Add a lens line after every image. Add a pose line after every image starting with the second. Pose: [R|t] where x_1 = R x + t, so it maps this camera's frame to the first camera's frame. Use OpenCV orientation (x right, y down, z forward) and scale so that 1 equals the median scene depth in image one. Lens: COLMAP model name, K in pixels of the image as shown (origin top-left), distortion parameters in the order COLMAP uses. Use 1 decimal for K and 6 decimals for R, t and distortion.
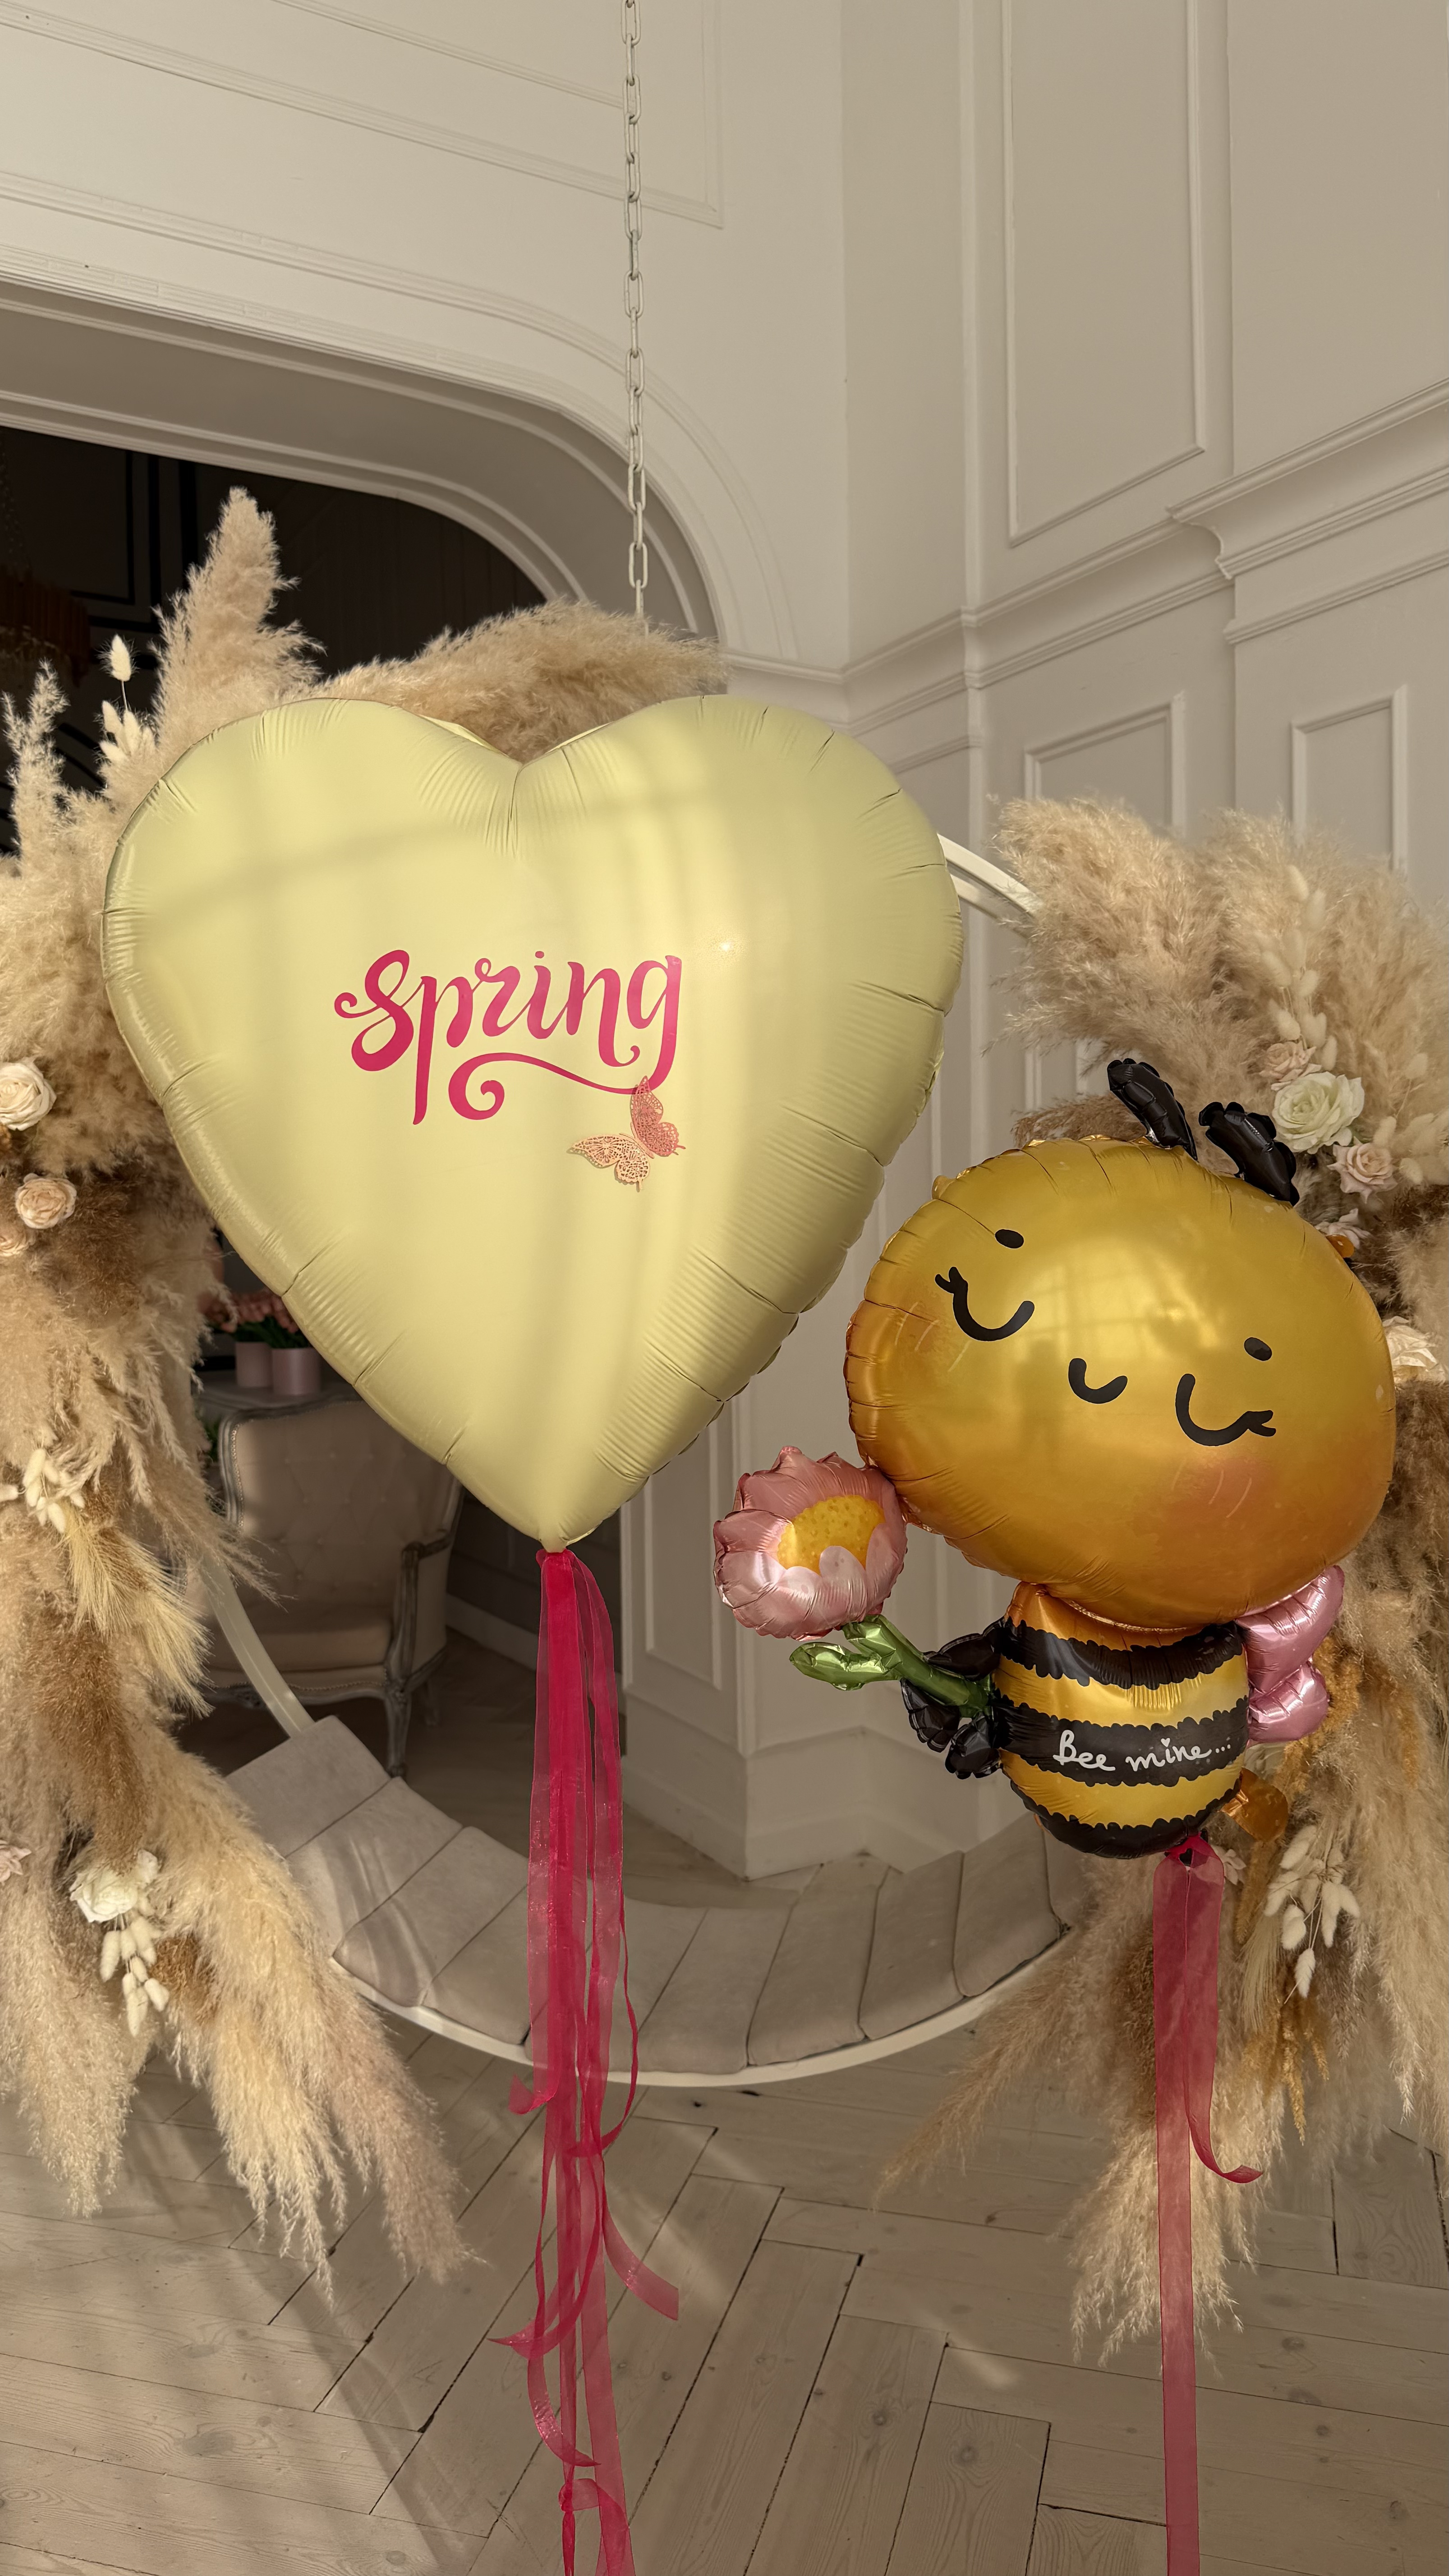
lens RADIAL K [[1821.5, 0, 720.3], [0, 1821.5, 1292.6], [0, 0, 1]] dist [0.046165, -0.055257]
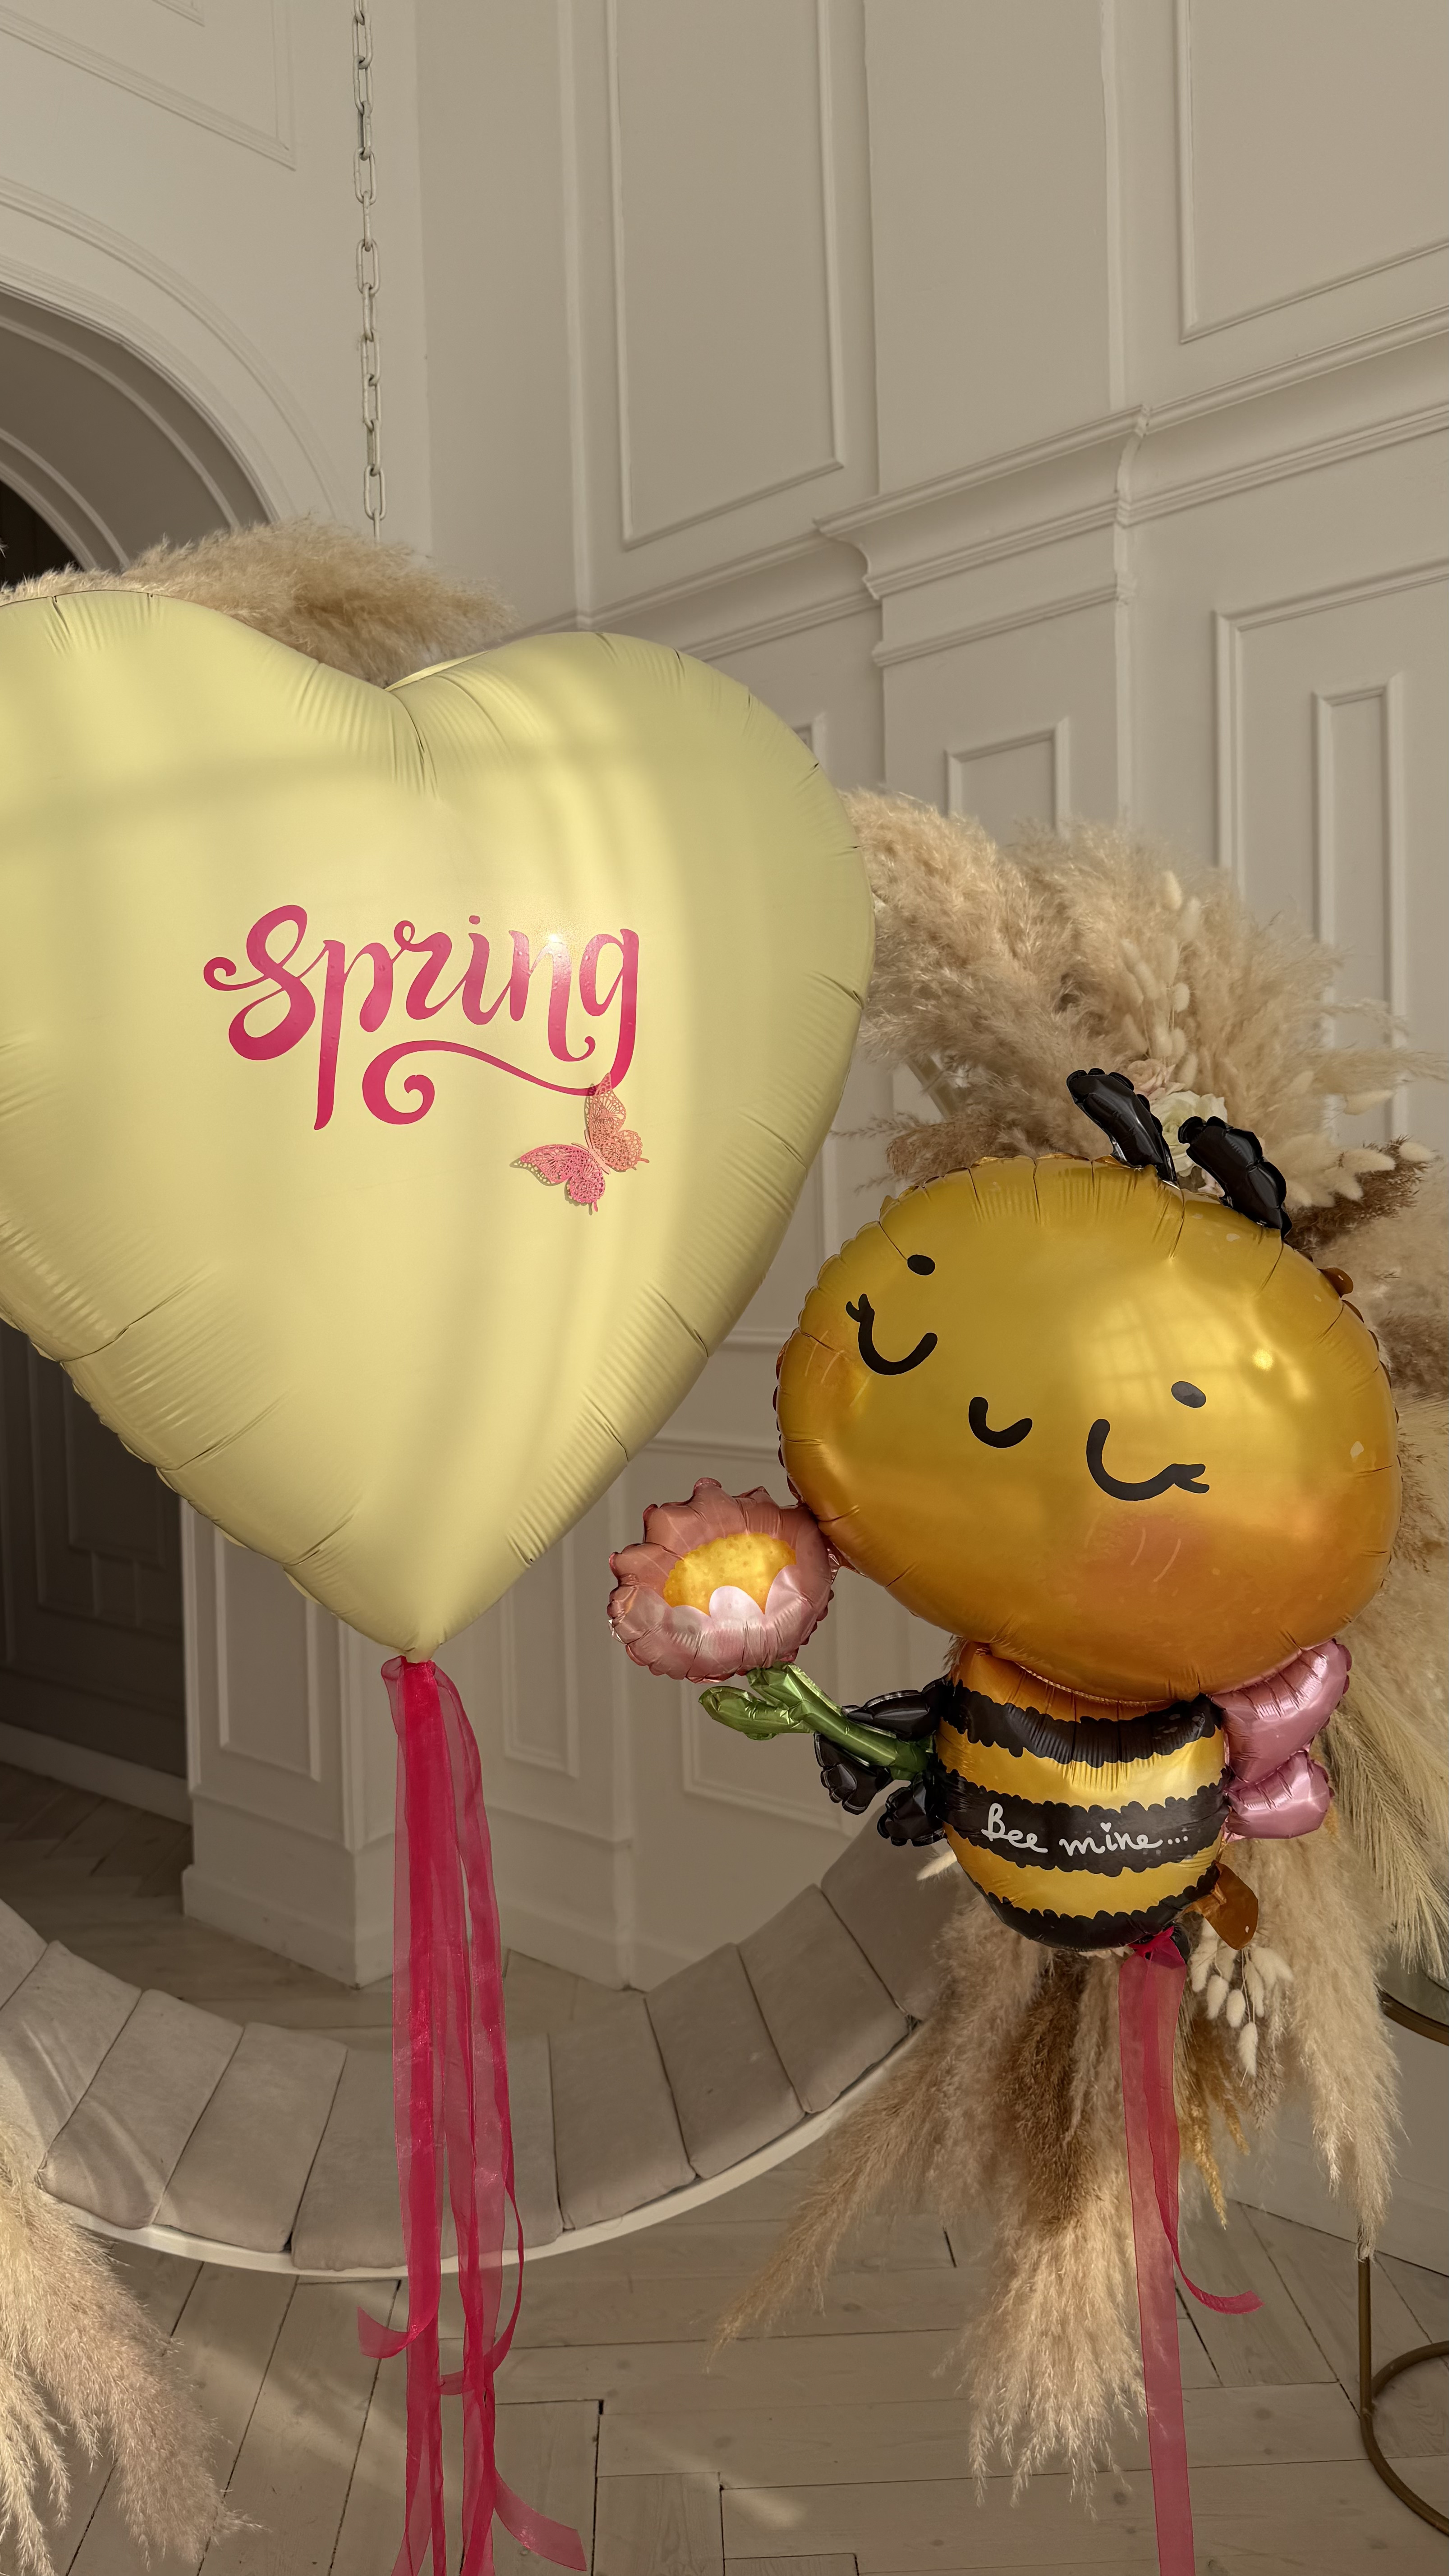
lens RADIAL K [[1821.5, 0, 689.3], [0, 1821.5, 1313.3], [0, 0, 1]] dist [0.046165, -0.055257]
pose [[0.951514, -0.020682, 0.306909, -0.184440], [0.024301, 0.999673, -0.007976, -0.002758], [-0.306643, 0.015047, 0.951706, 0.150941]]
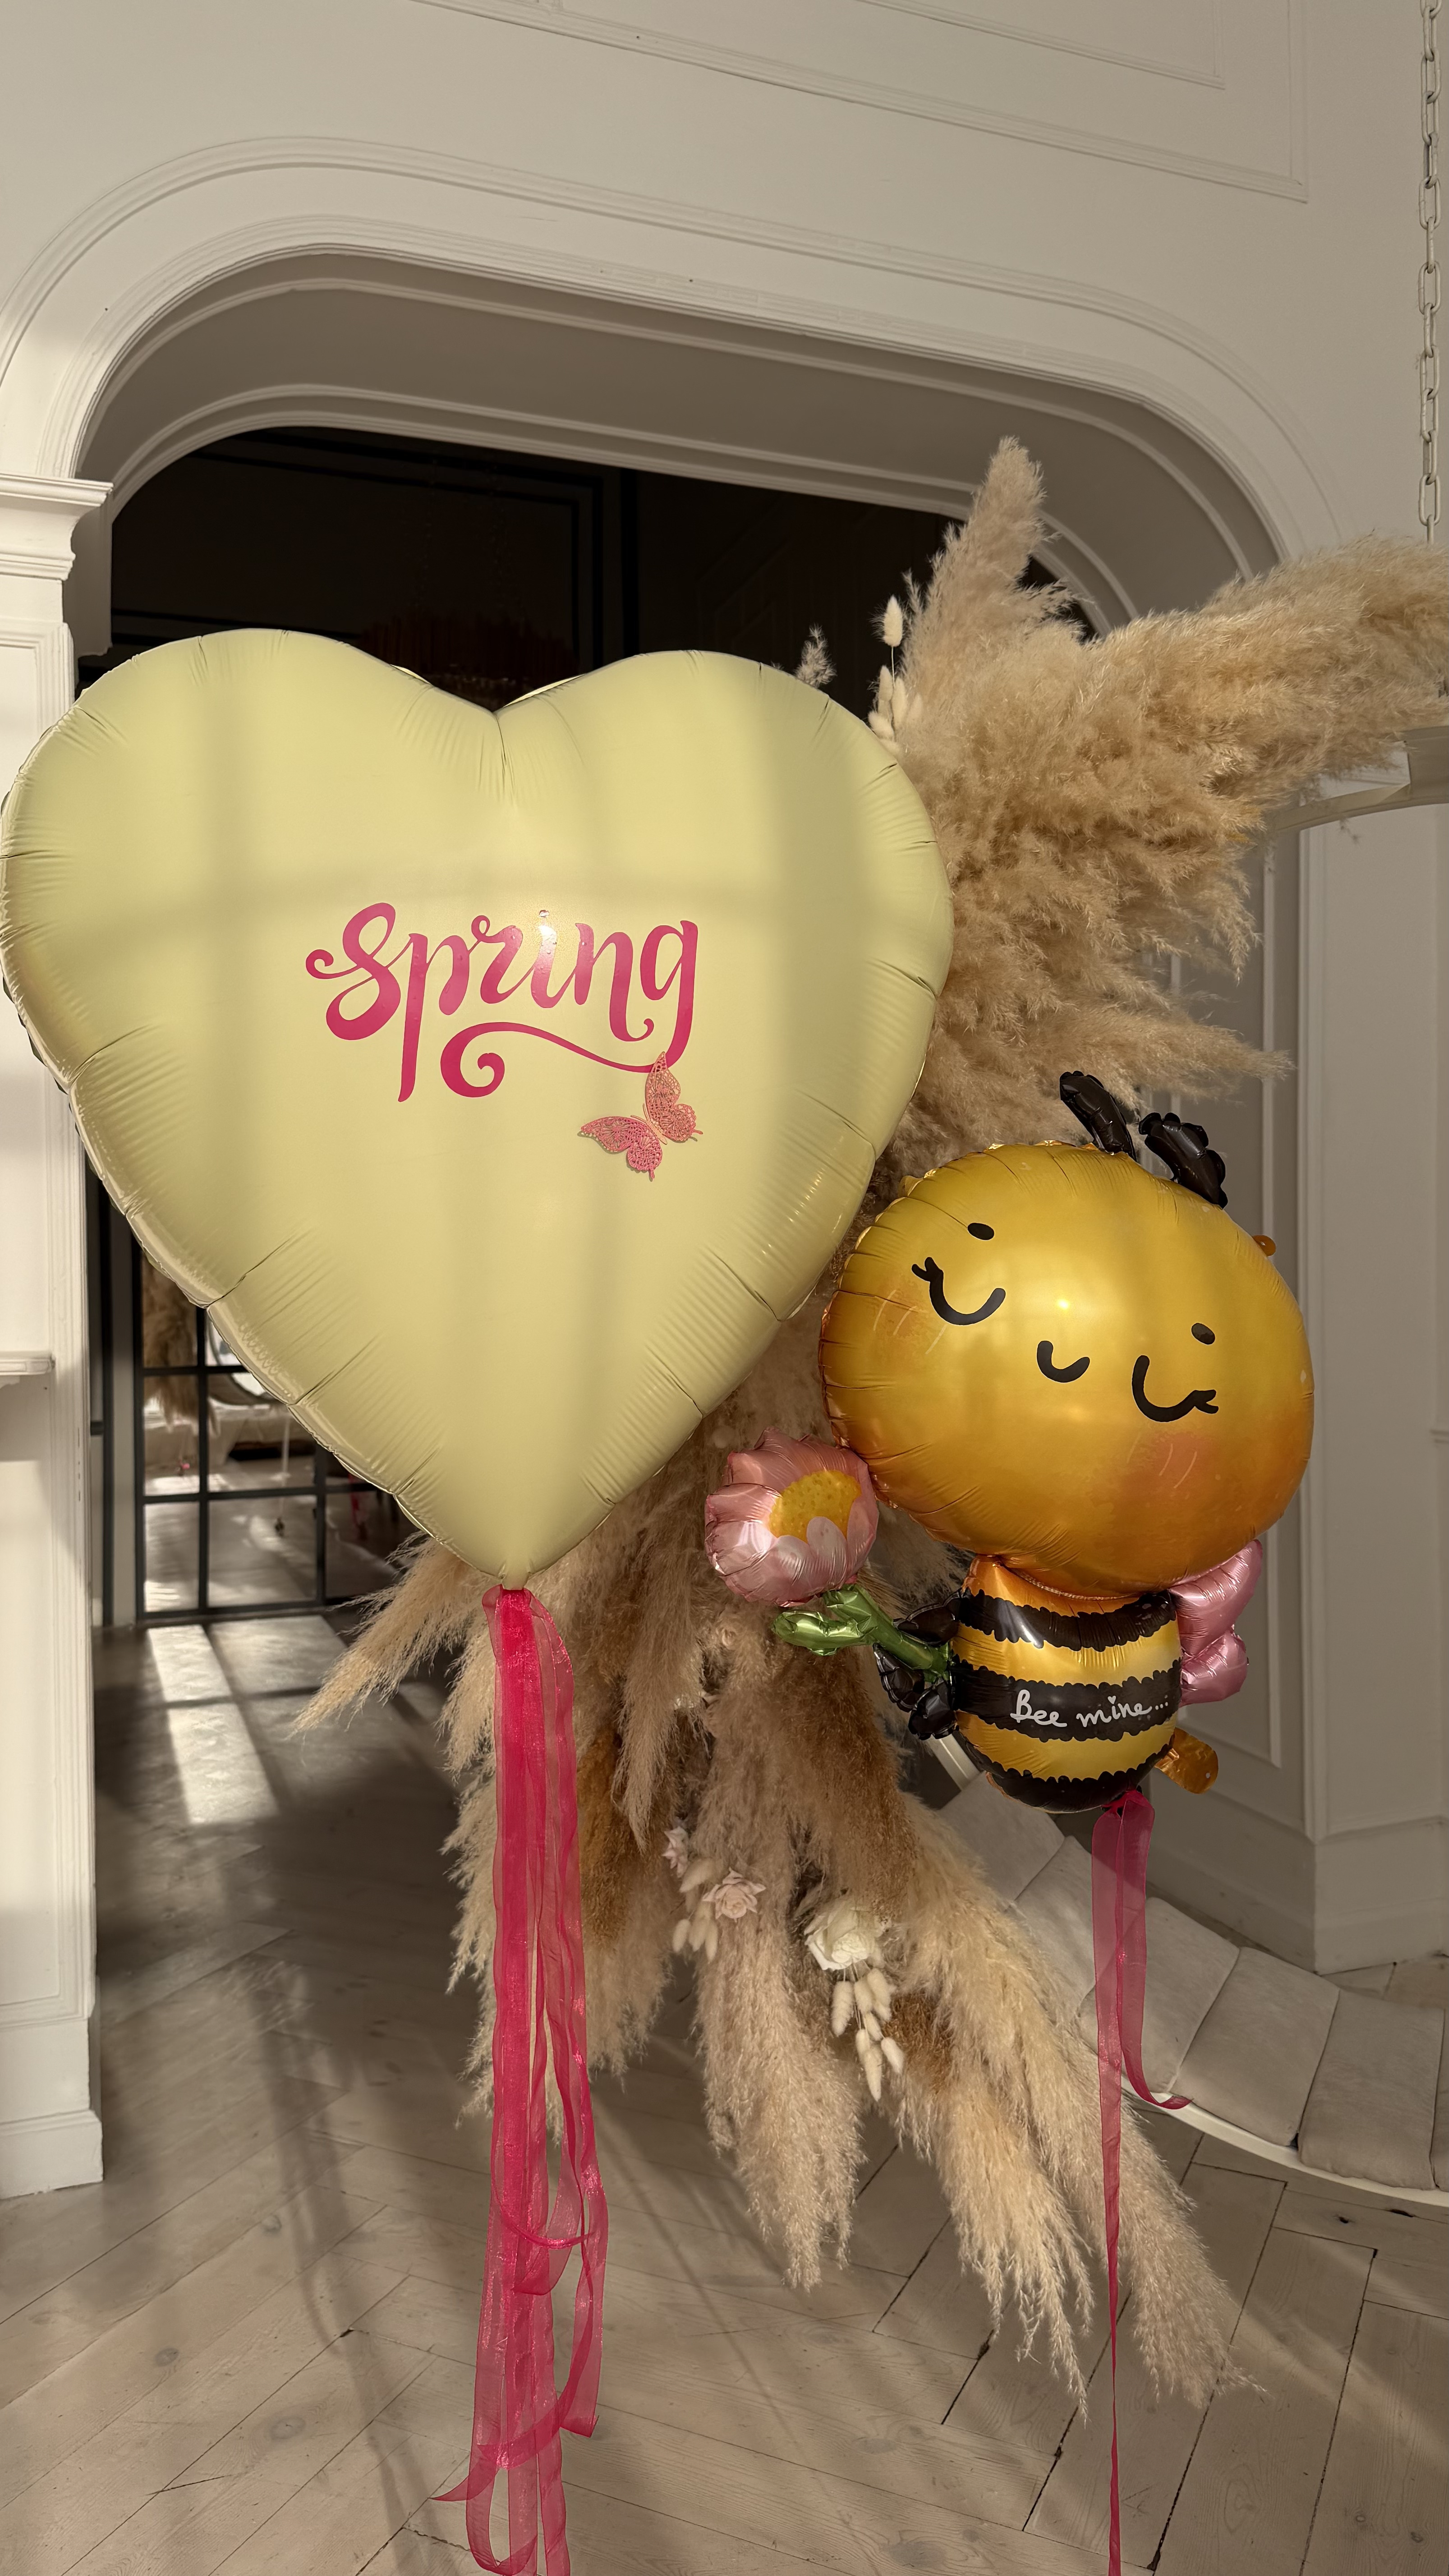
lens RADIAL K [[1821.5, 0, 711.0], [0, 1821.5, 1319.5], [0, 0, 1]] dist [0.046165, -0.055257]
pose [[0.986109, 0.014554, -0.165459, -0.249749], [-0.018572, 0.999568, -0.022763, 0.034452], [0.165056, 0.025520, 0.985954, 0.064736]]
